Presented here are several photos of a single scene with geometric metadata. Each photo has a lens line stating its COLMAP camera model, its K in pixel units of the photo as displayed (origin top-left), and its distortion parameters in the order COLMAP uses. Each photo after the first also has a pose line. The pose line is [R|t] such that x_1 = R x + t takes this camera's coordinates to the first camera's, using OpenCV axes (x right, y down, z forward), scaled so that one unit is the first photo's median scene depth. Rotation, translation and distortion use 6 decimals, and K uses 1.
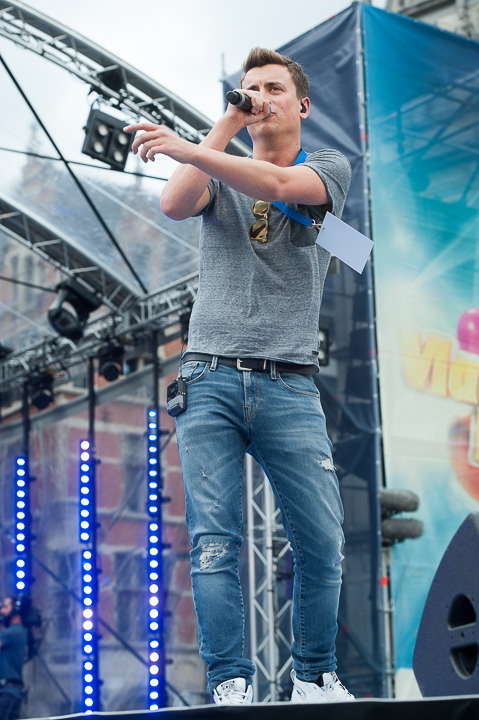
lens RADIAL K [[1764.0, 0, 239.3], [0, 1764.0, 344.2], [0, 0, 1]] dist [0.110762, 0.295733]
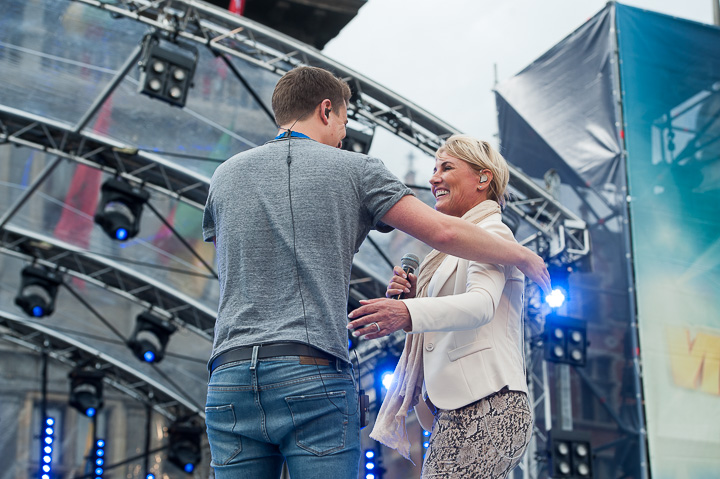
lens RADIAL K [[1676.5, 0, 360.0], [0, 1676.5, 239.5], [0, 0, 1]] dist [0.026251, 0.284071]
pose [[0.981811, -0.048142, -0.183658, 0.100026], [0.034155, 0.996322, -0.078581, 0.010840], [0.186766, 0.070879, 0.979844, 0.055813]]
